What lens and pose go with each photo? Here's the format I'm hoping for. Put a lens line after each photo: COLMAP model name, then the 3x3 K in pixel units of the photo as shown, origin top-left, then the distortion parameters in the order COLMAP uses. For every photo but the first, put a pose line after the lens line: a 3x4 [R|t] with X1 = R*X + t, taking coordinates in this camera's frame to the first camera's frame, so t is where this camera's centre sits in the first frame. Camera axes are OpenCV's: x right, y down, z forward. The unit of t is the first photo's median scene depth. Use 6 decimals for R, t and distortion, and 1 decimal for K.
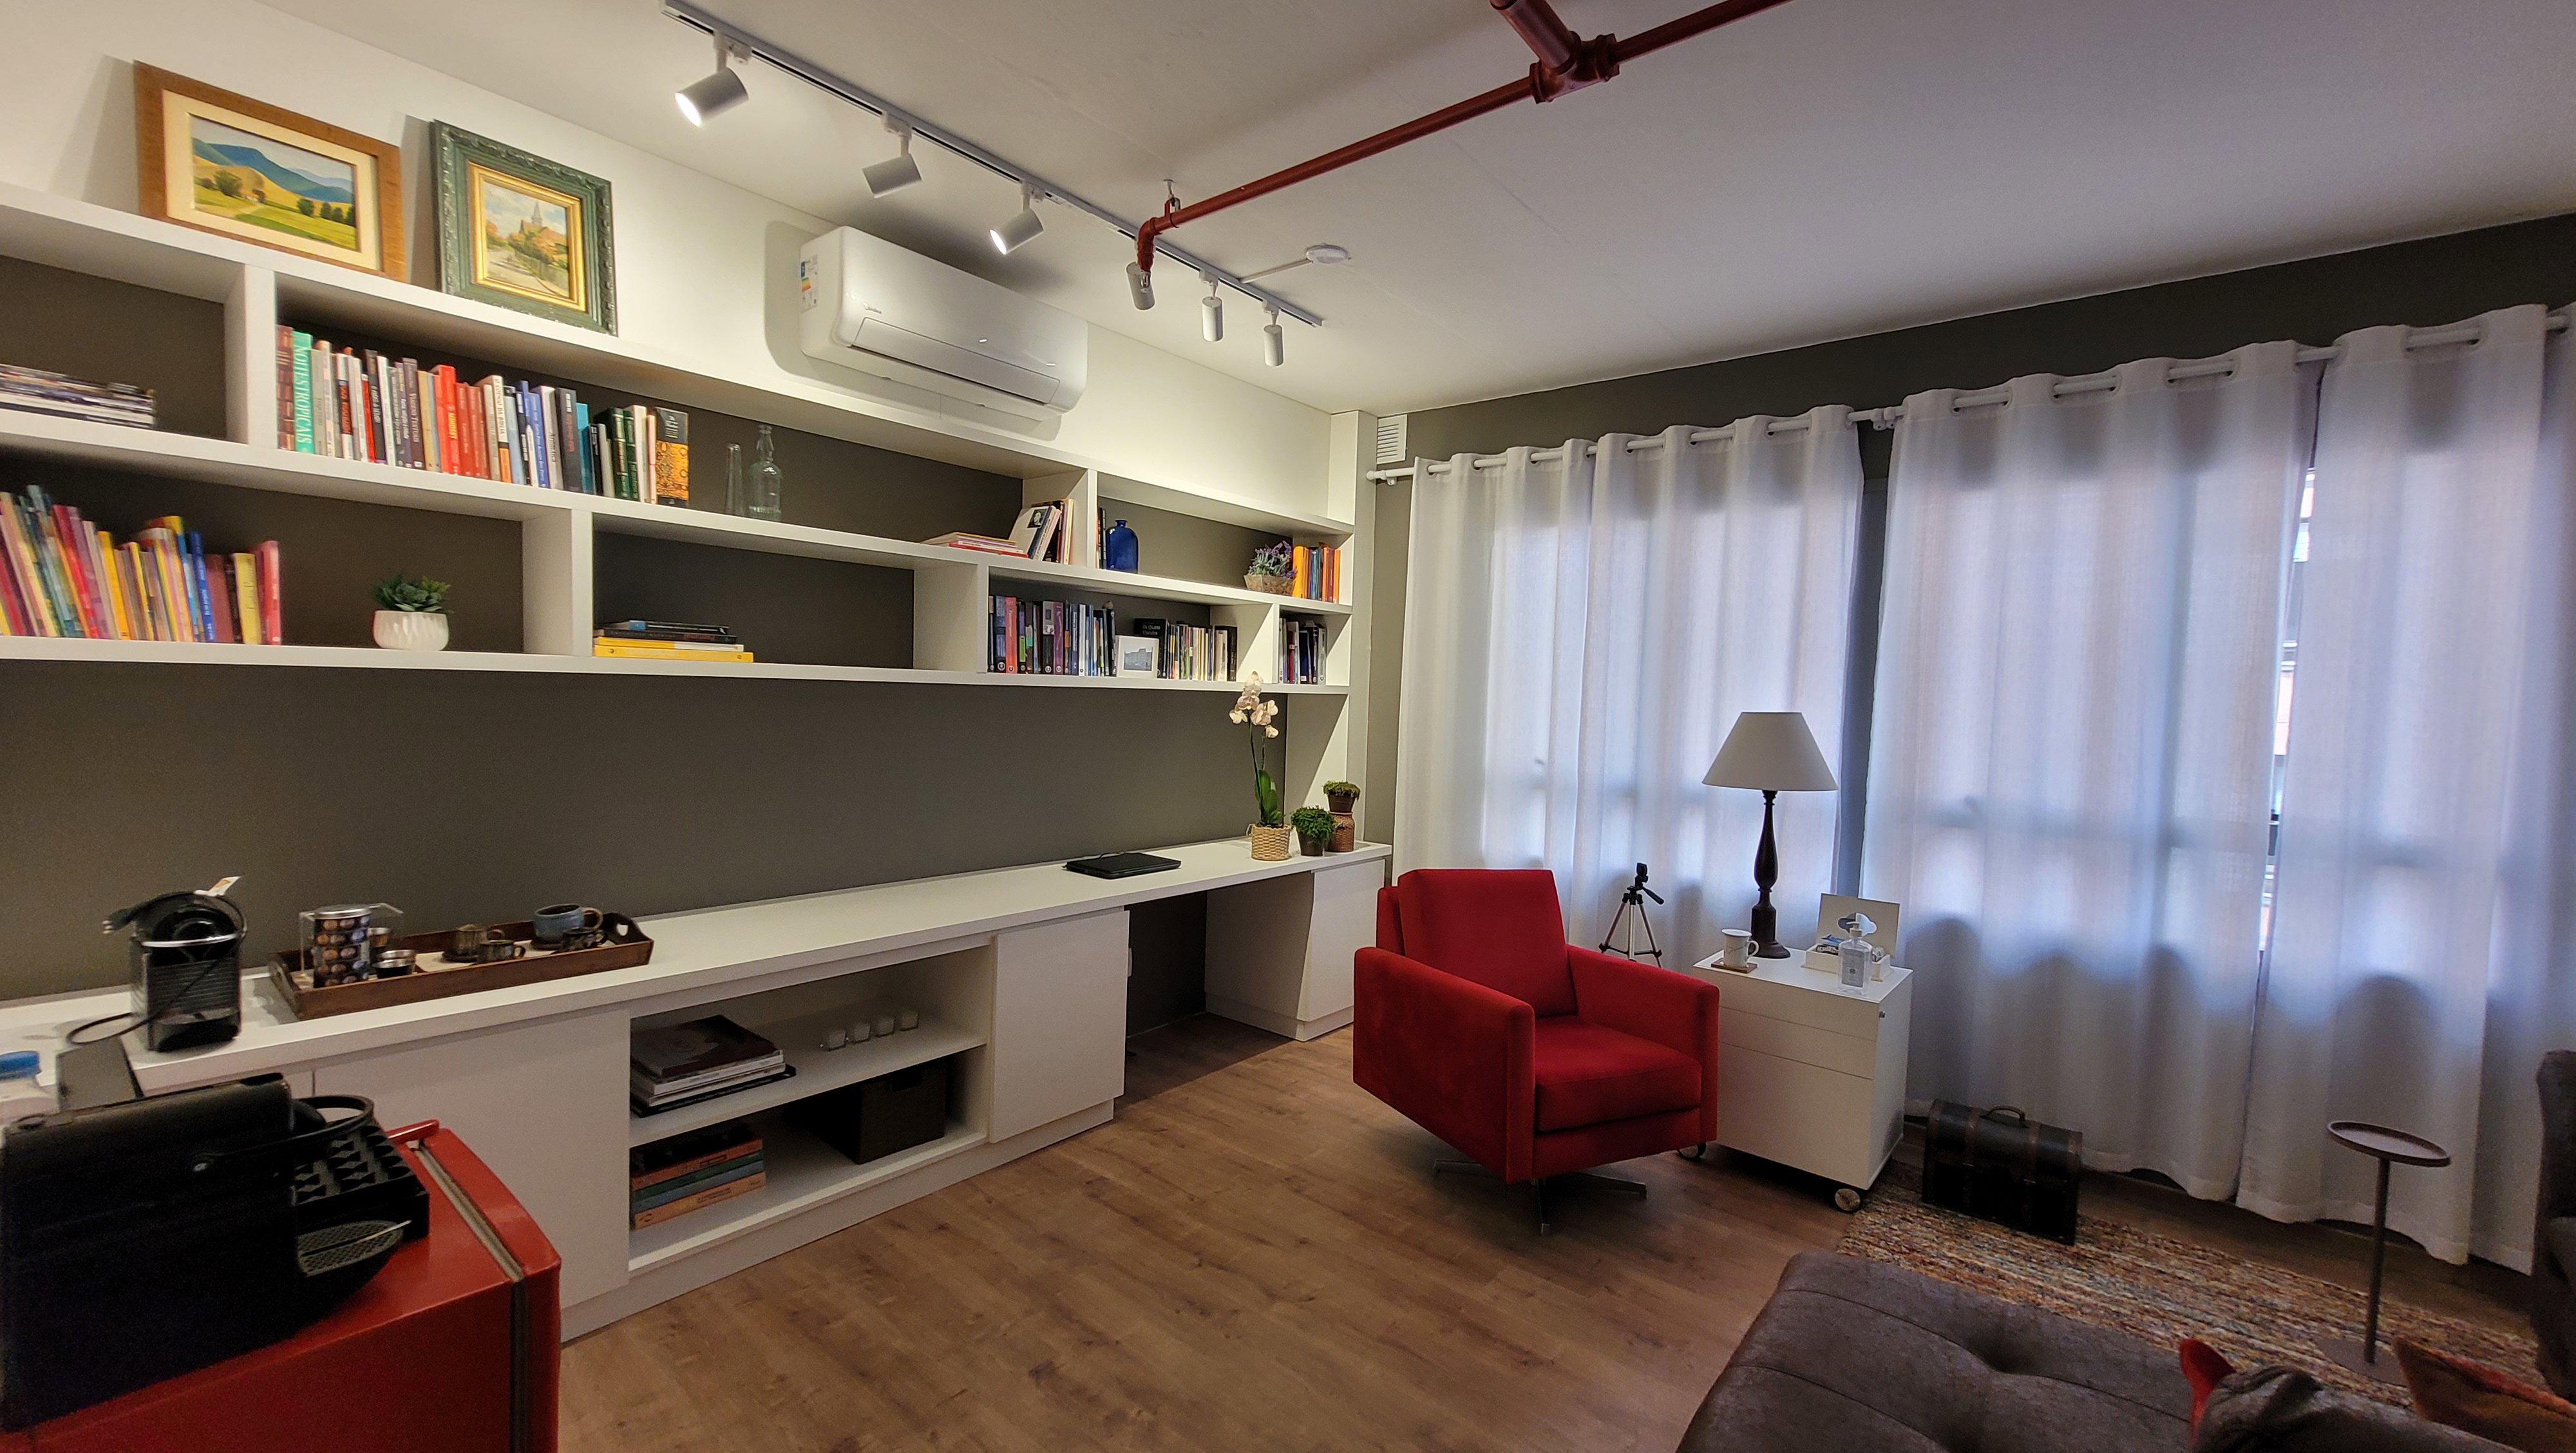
lens RADIAL K [[1008.9, 0, 1306.0], [0, 1008.9, 740.3], [0, 0, 1]] dist [0.010967, -0.004333]
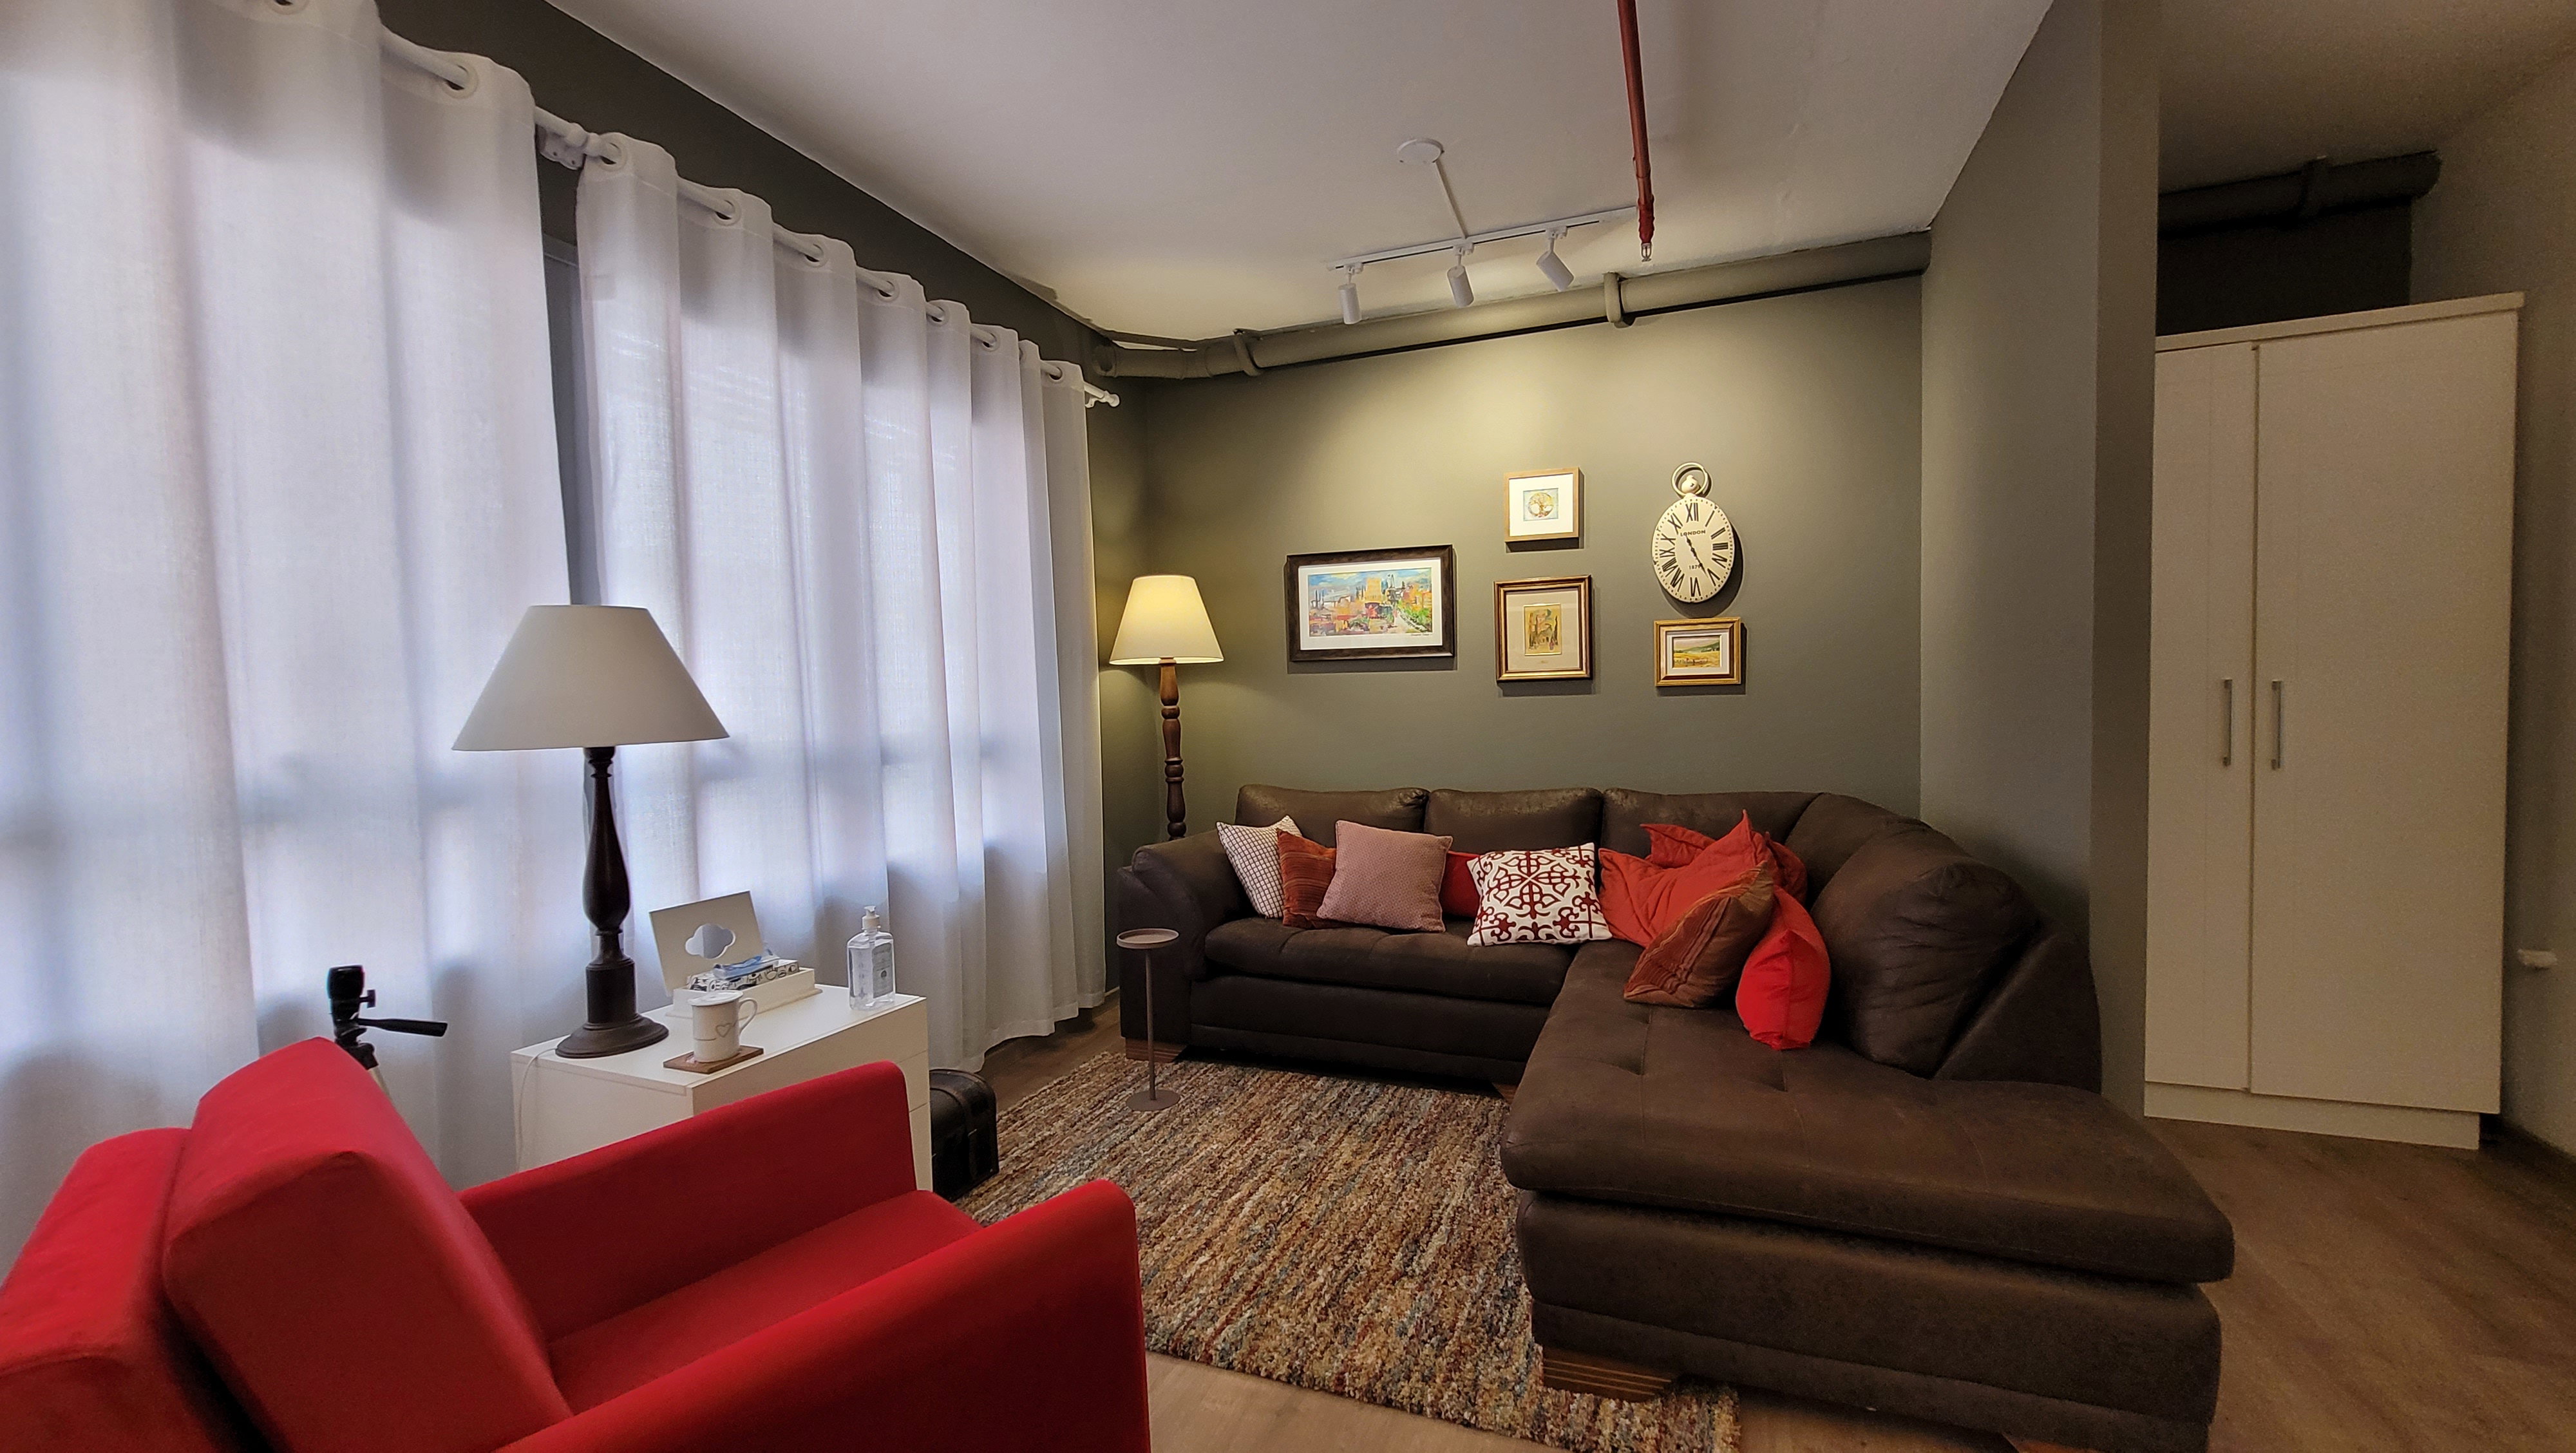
lens RADIAL K [[1008.9, 0, 1306.0], [0, 1008.9, 740.3], [0, 0, 1]] dist [0.010967, -0.004333]
pose [[-0.306111, -0.063165, 0.949898, -0.229423], [0.060744, 0.994467, 0.085703, 0.025633], [-0.950056, 0.083935, -0.300580, 1.003767]]
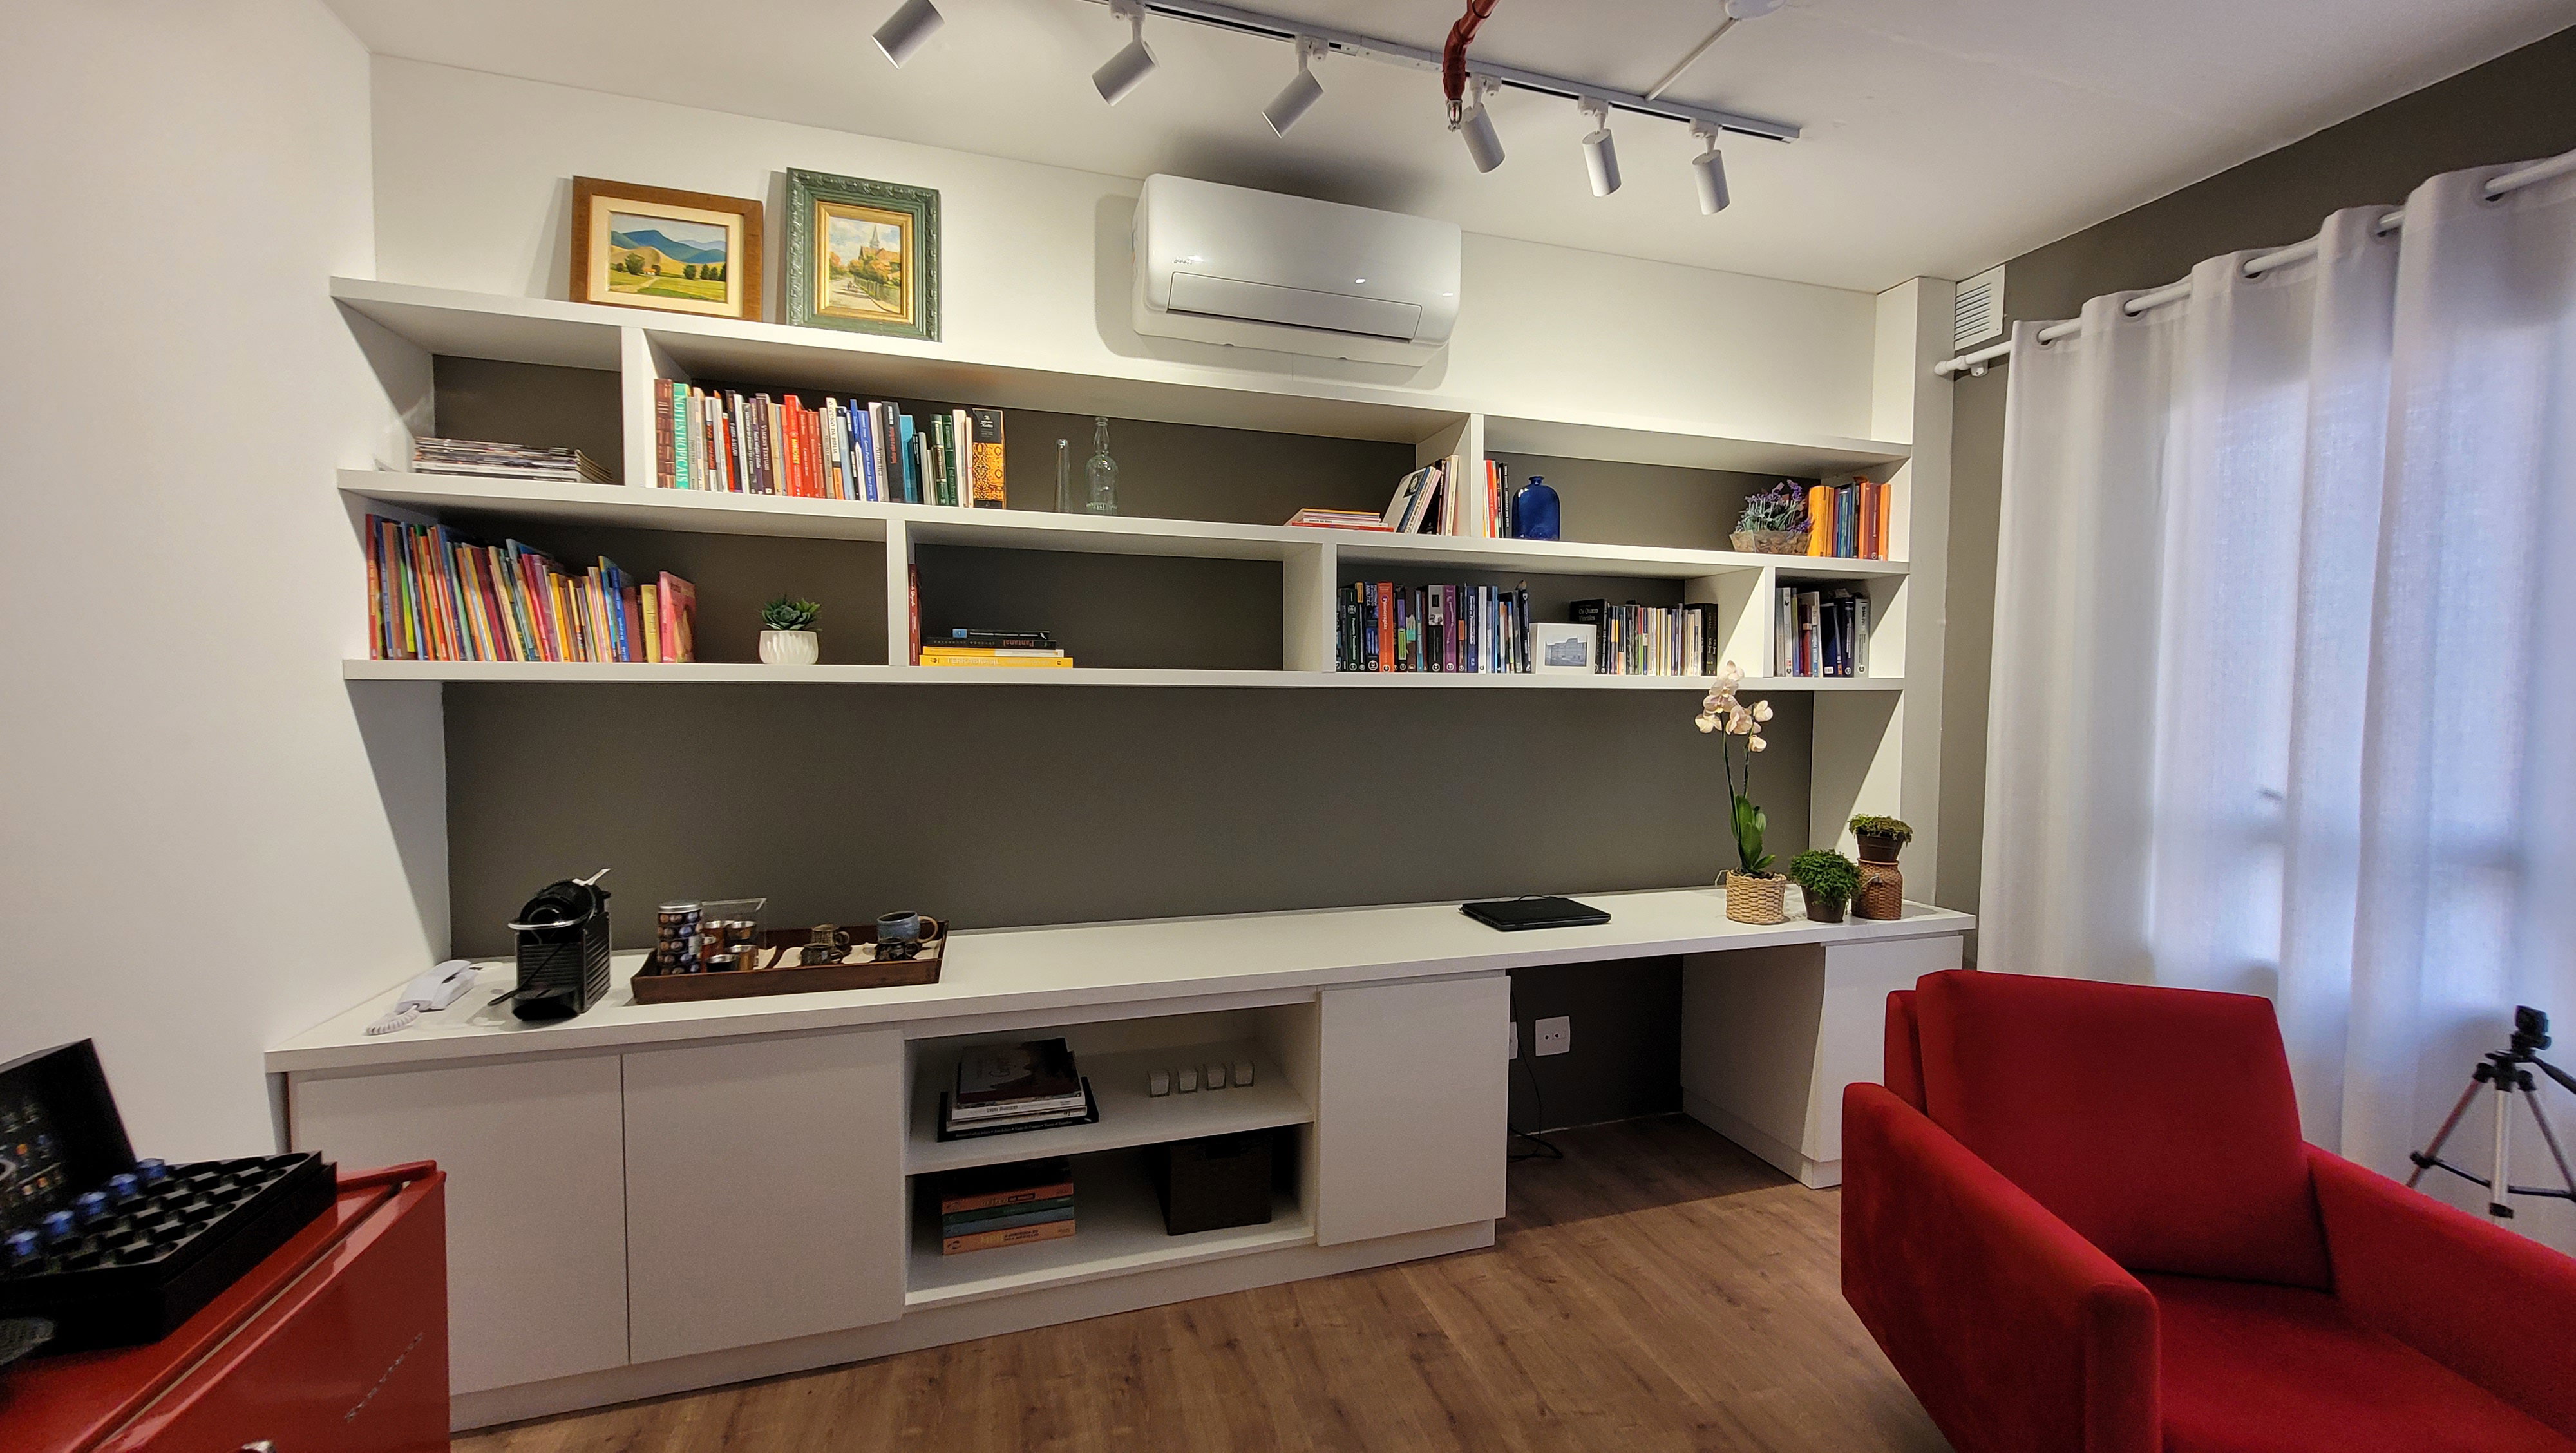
lens RADIAL K [[1008.9, 0, 1306.0], [0, 1008.9, 740.3], [0, 0, 1]] dist [0.010967, -0.004333]
pose [[0.831900, -0.003267, -0.554916, 0.148816], [-0.006094, 0.999869, -0.015023, 0.002831], [0.554893, 0.015879, 0.831770, 0.340742]]
